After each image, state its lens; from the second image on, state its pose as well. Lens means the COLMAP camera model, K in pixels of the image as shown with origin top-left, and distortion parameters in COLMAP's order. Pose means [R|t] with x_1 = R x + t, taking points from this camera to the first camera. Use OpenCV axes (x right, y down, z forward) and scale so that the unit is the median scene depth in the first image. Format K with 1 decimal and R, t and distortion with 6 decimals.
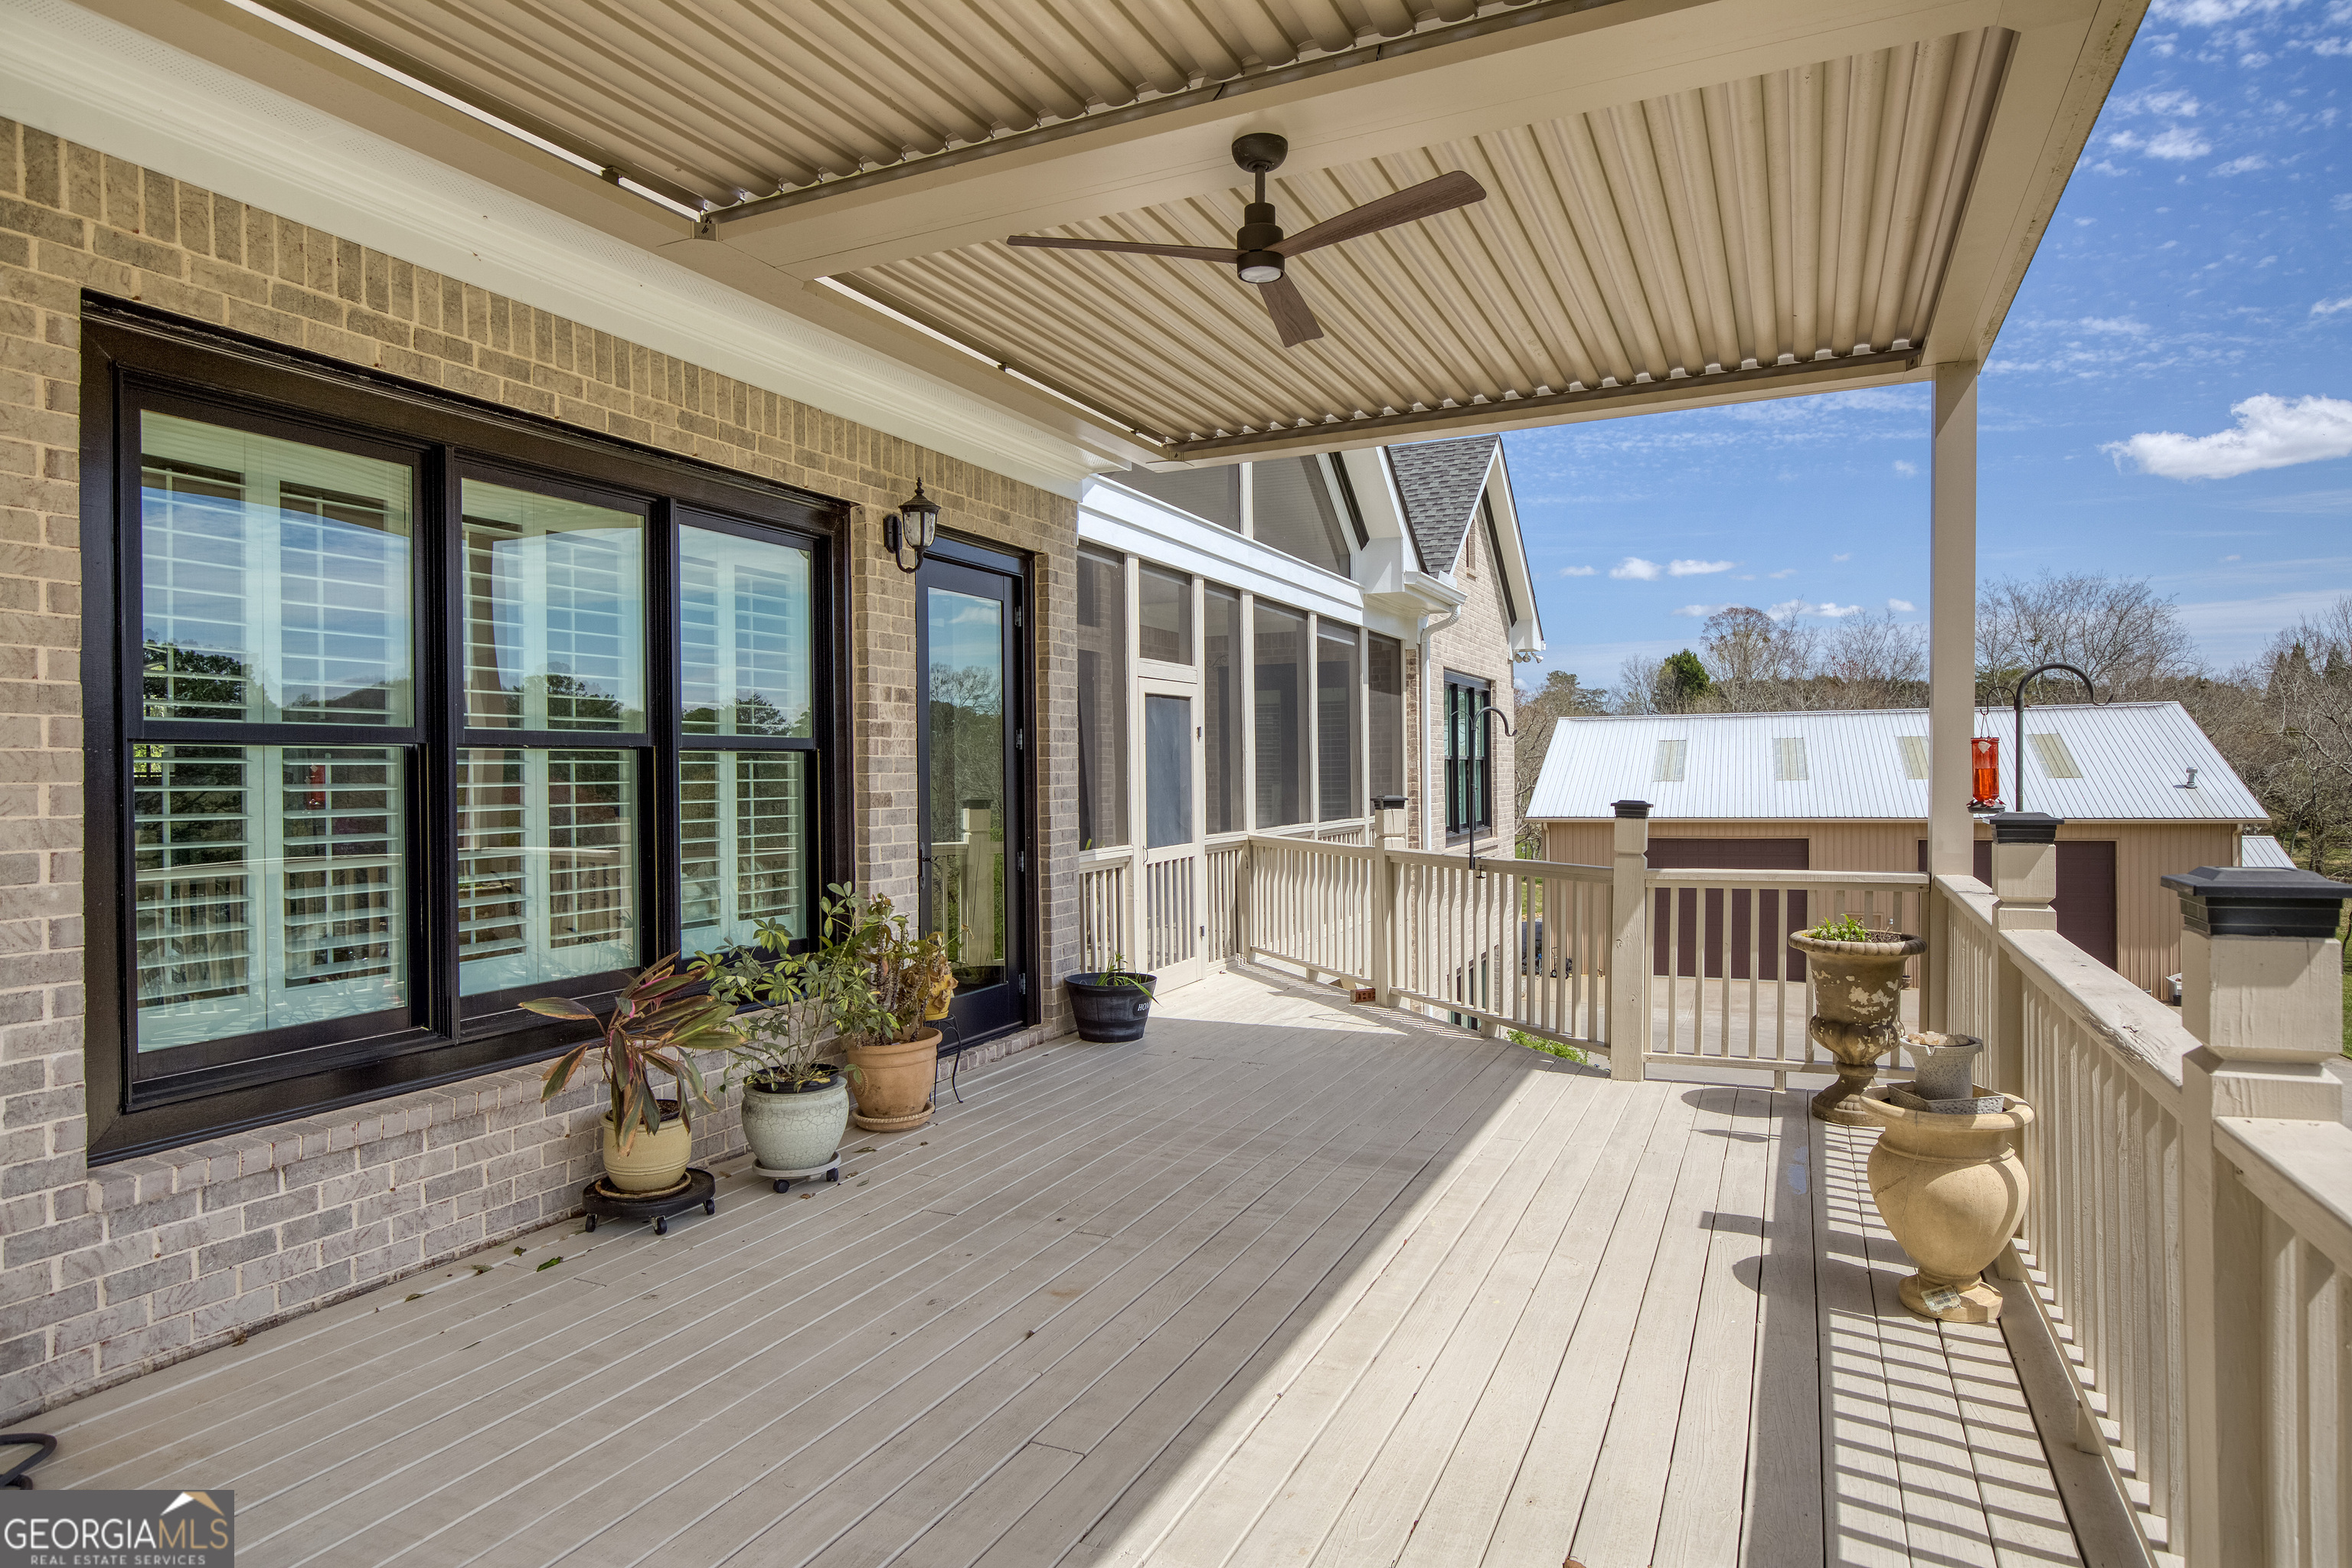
lens RADIAL K [[1367.6, 0, 1176.2], [0, 1367.6, 775.8], [0, 0, 1]] dist [-0.025473, 0.014420]
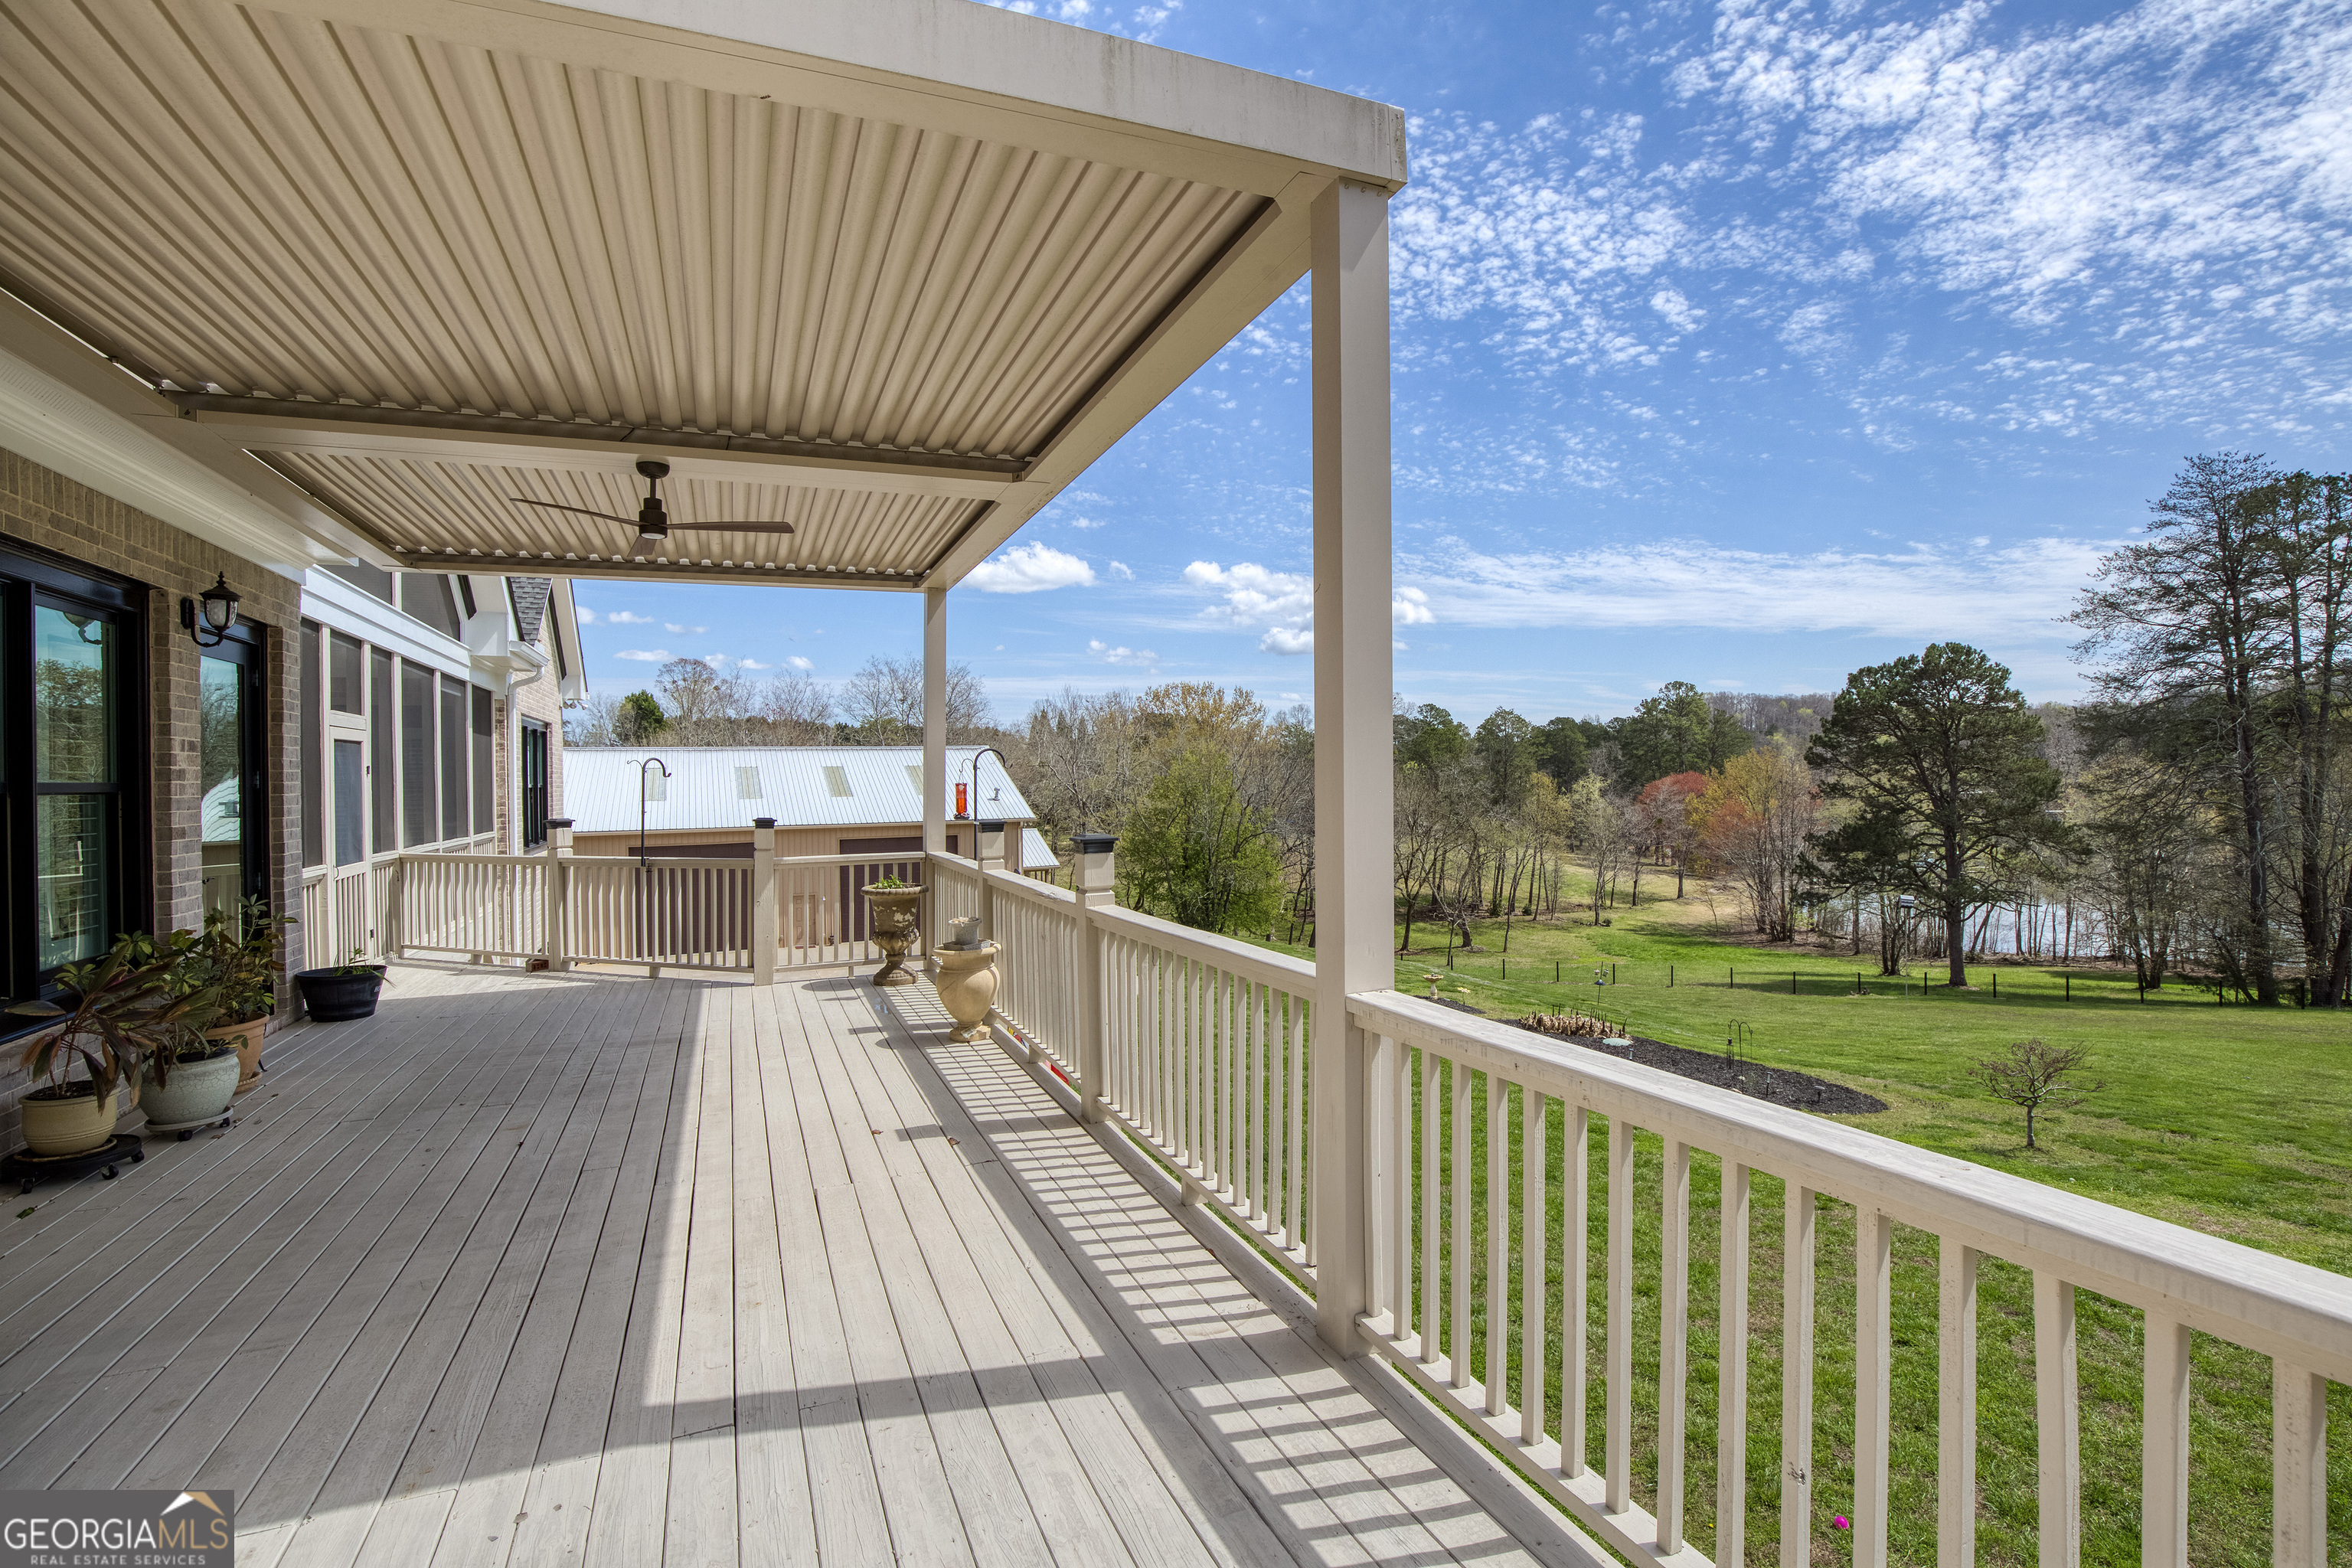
lens RADIAL K [[1102.5, 0, 1176.0], [0, 1102.5, 784.0], [0, 0, 1]] dist [-0.000007, -0.012439]
pose [[0.687067, -0.003694, 0.726584, -0.241611], [0.010167, 0.999938, -0.004530, -0.009527], [-0.726523, 0.010499, 0.687062, -0.237653]]
